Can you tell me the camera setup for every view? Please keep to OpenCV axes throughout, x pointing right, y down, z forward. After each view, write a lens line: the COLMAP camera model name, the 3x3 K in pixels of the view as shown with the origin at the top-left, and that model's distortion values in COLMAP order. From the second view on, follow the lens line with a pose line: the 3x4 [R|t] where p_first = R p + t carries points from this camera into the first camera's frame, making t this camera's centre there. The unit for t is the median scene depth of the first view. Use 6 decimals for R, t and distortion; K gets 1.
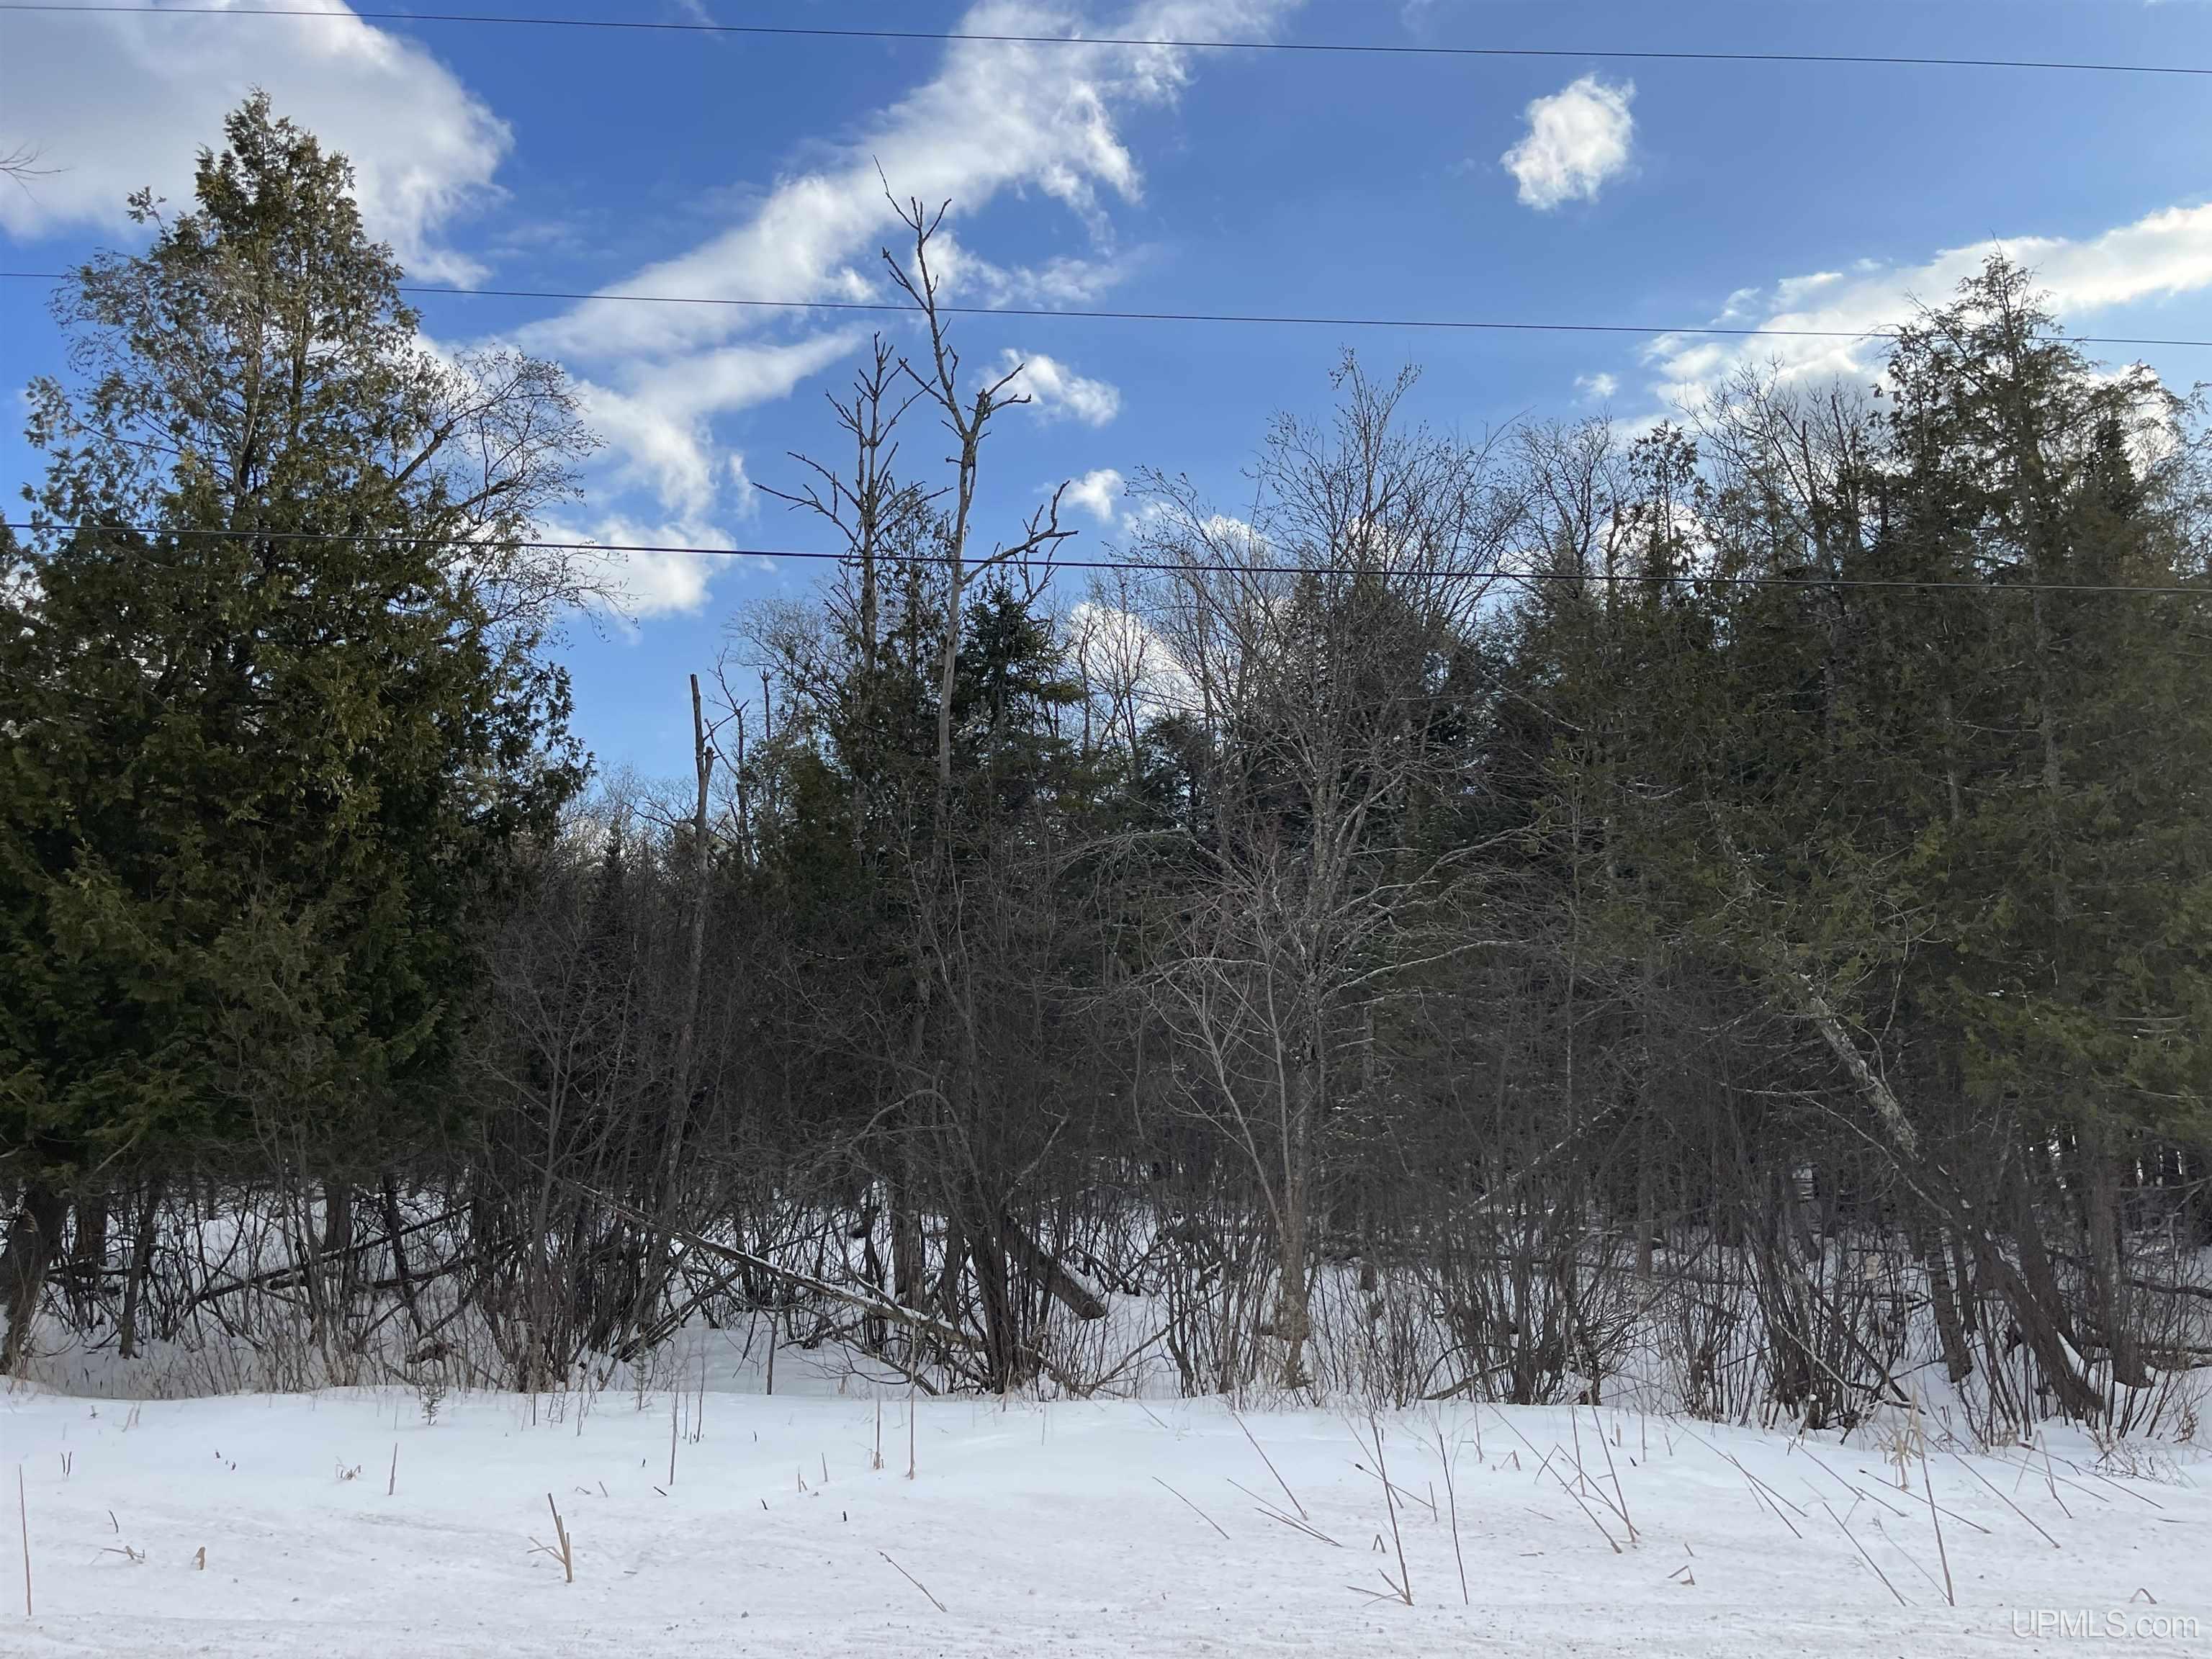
lens RADIAL K [[1726.1, 0, 1106.0], [0, 1726.1, 829.5], [0, 0, 1]] dist [0.115746, -0.219541]
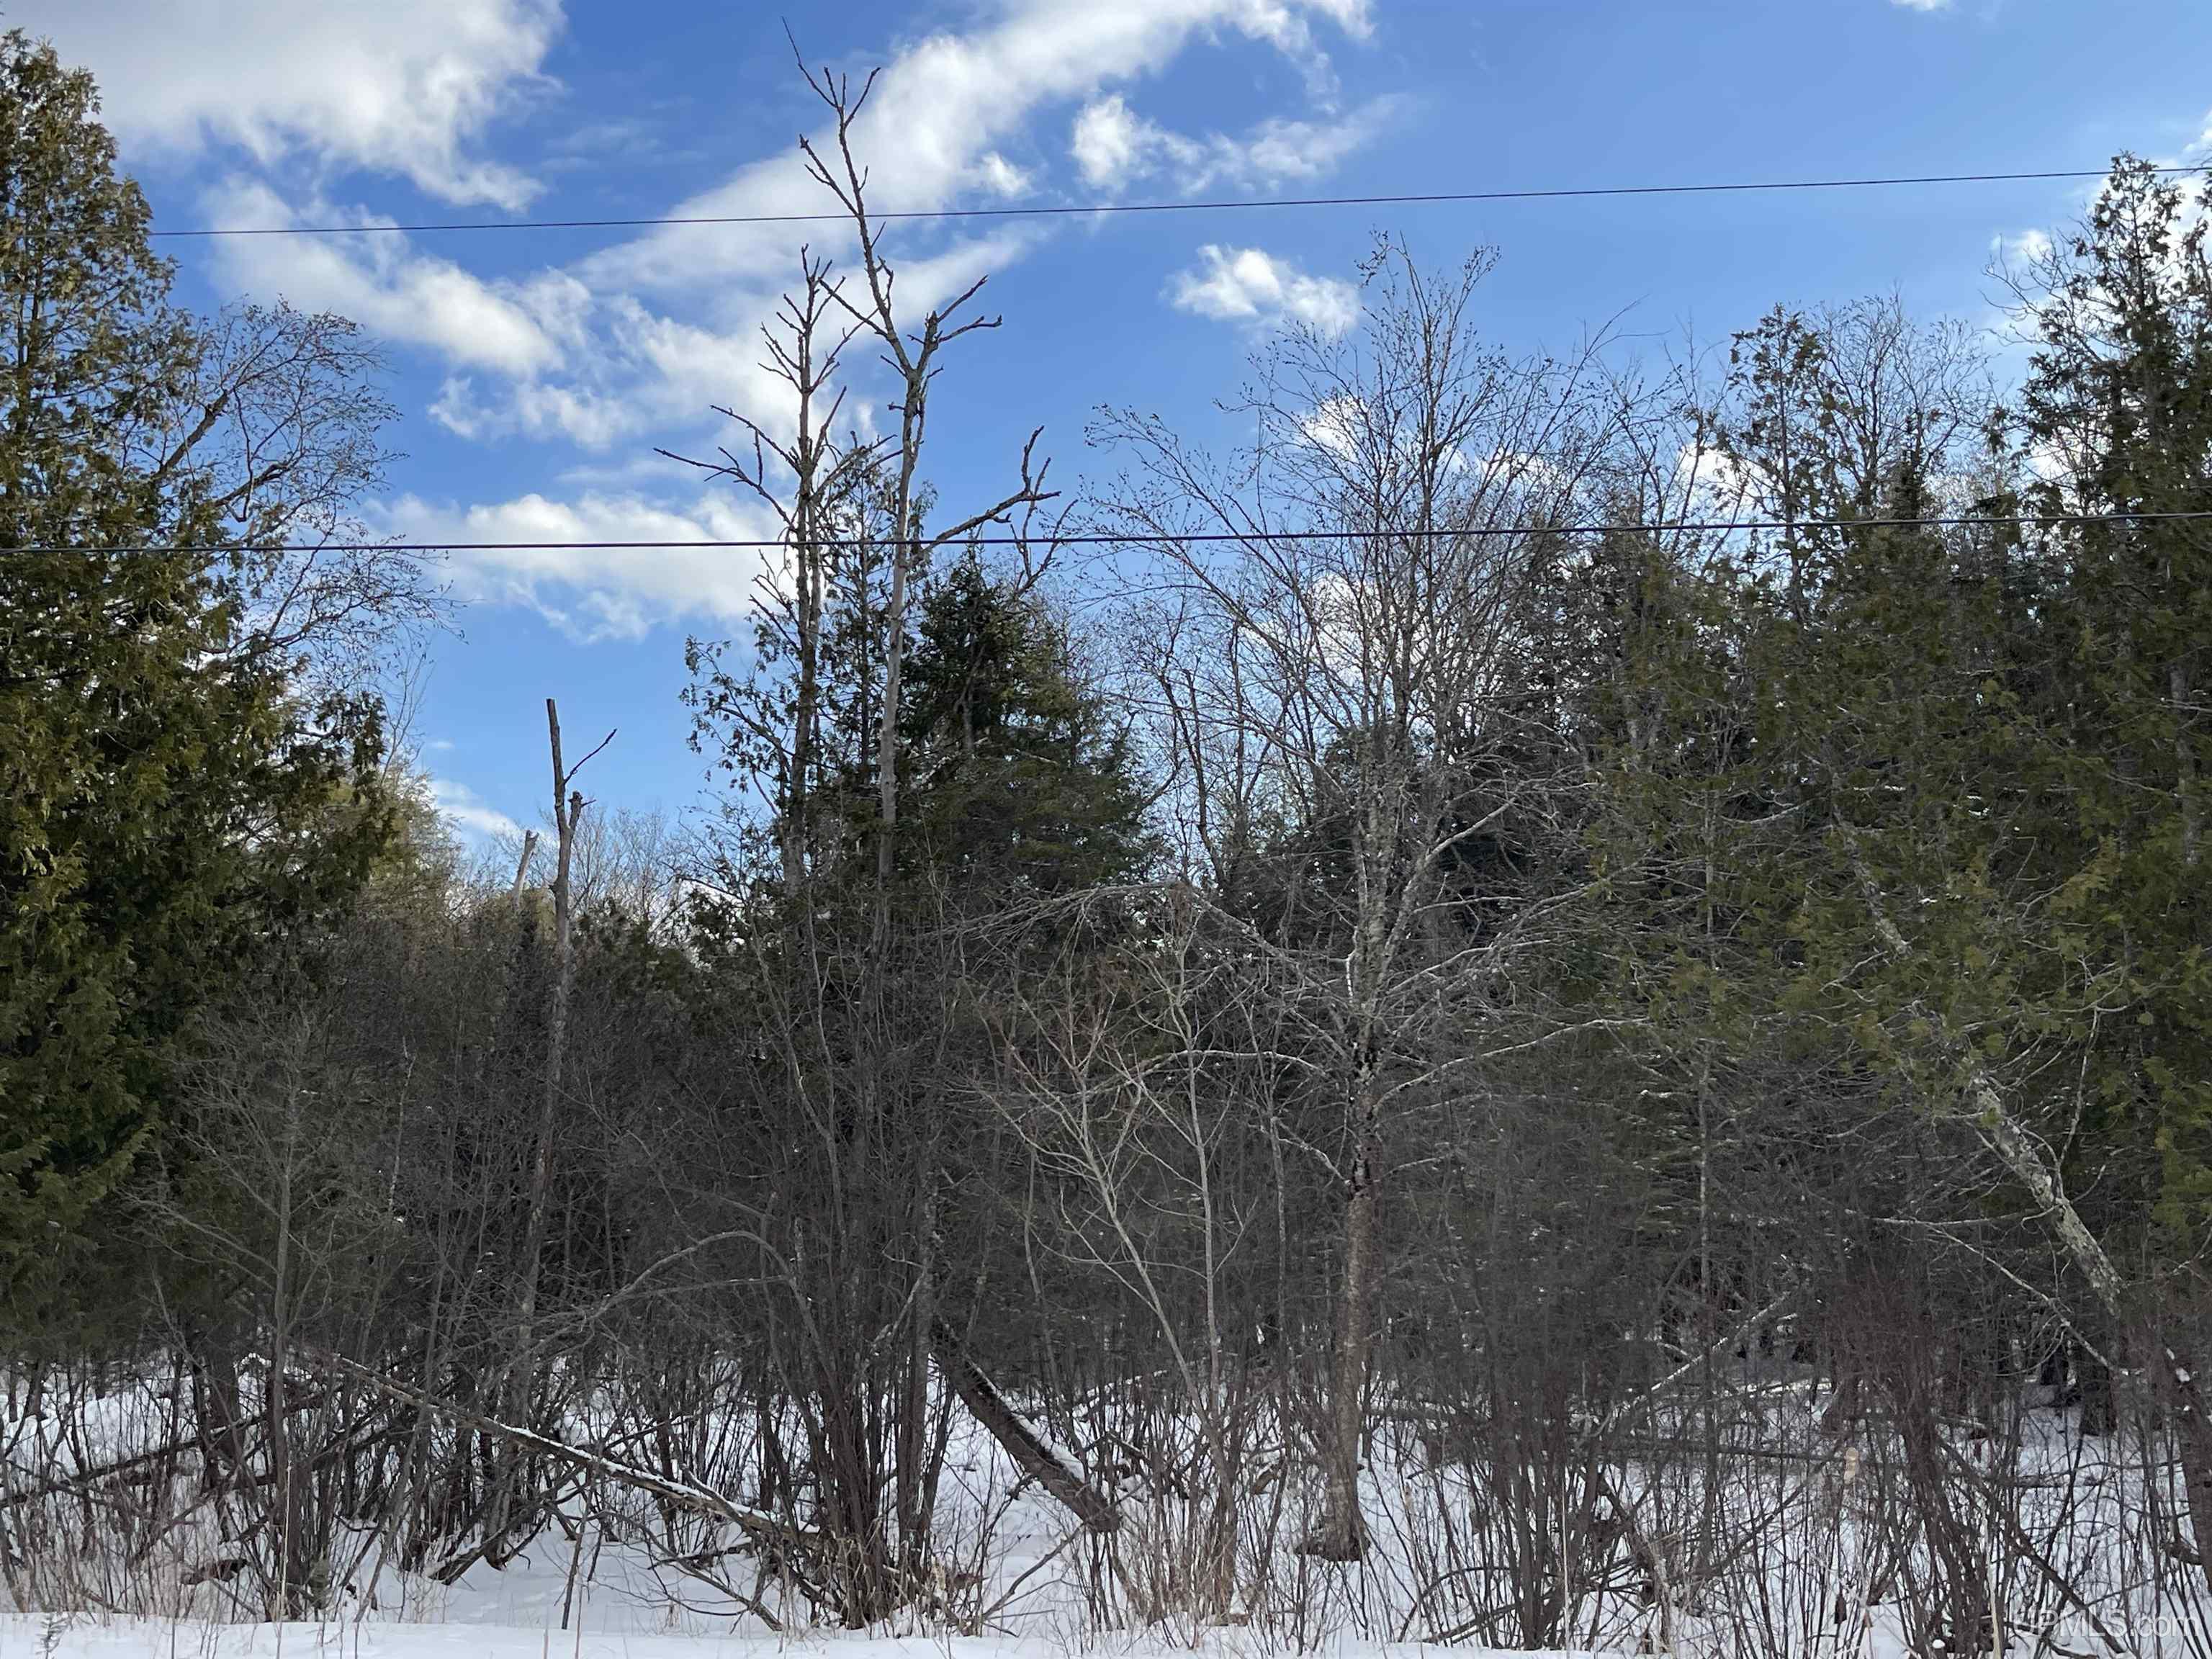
lens RADIAL K [[2298.3, 0, 1104.2], [0, 2298.3, 849.6], [0, 0, 1]] dist [0.148094, -0.328548]
pose [[0.992475, -0.029503, -0.118842, 0.106104], [0.027861, 0.999492, -0.015457, 0.001075], [0.119238, 0.012030, 0.992793, -0.001297]]
